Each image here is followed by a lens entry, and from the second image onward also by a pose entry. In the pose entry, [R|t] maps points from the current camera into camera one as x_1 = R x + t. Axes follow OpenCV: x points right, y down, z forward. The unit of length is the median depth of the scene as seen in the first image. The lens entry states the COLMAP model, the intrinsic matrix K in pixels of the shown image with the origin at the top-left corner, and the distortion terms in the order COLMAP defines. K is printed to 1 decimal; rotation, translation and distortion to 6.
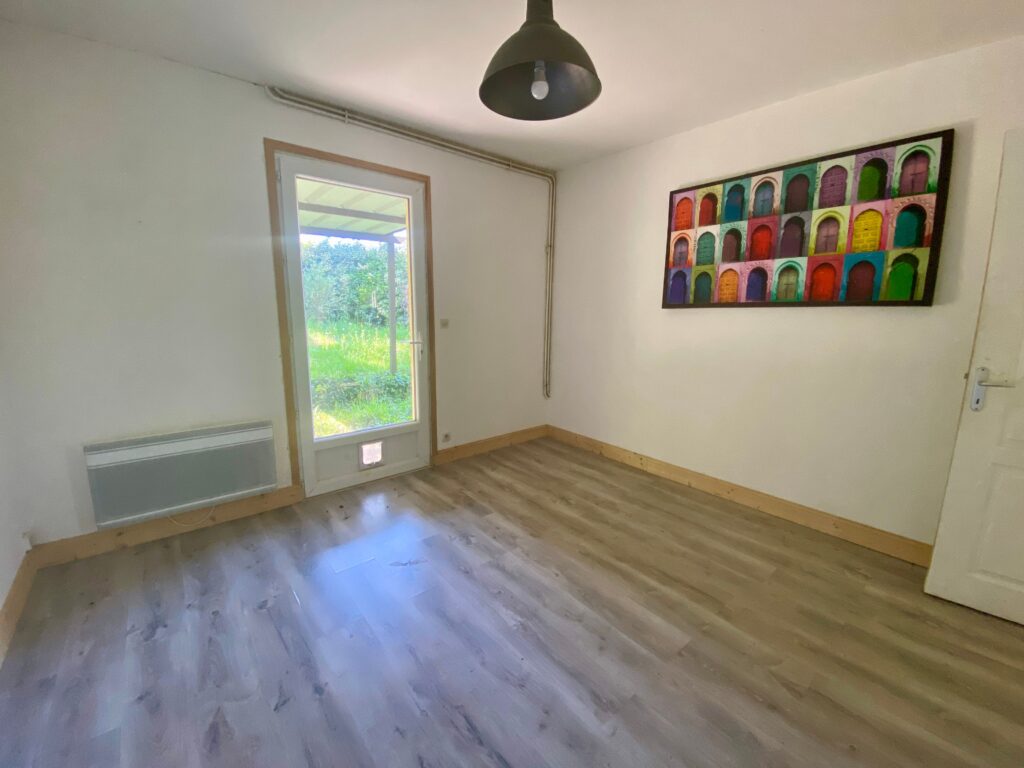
lens RADIAL K [[413.7, 0, 510.5], [0, 413.7, 378.9], [0, 0, 1]] dist [0.020645, -0.019182]
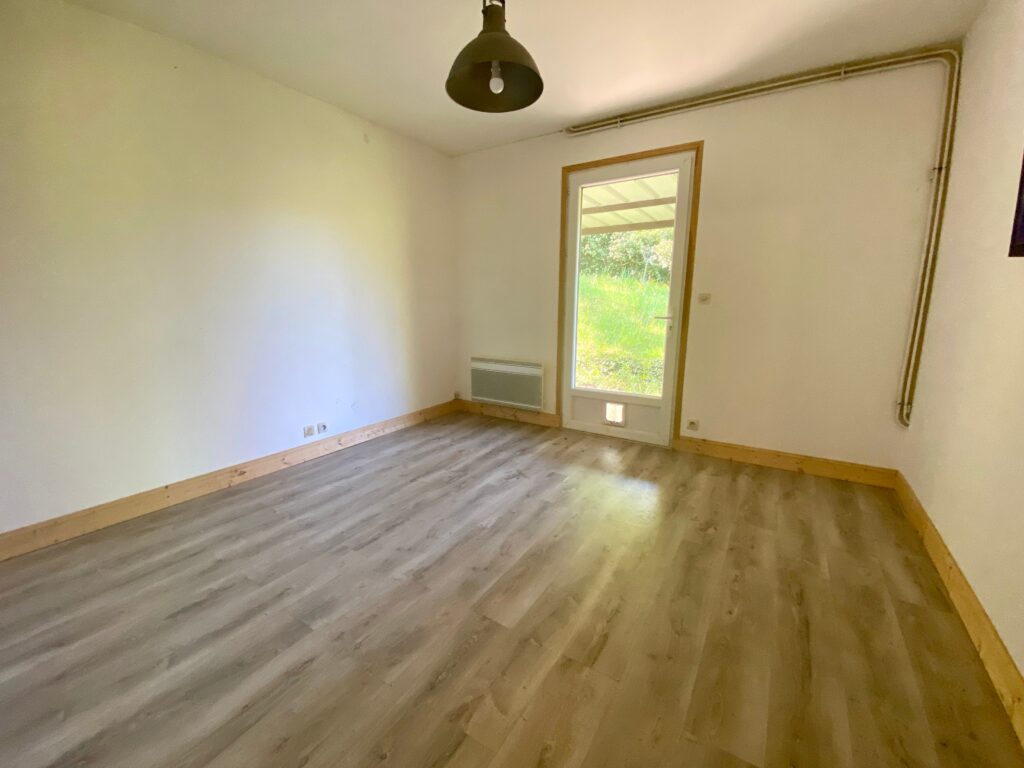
lens RADIAL K [[413.7, 0, 510.5], [0, 413.7, 378.9], [0, 0, 1]] dist [0.020645, -0.019182]
pose [[0.298186, 0.162071, -0.940648, 0.691992], [-0.164280, 0.979488, 0.116687, 0.001013], [0.940264, 0.119735, 0.318695, 0.383684]]
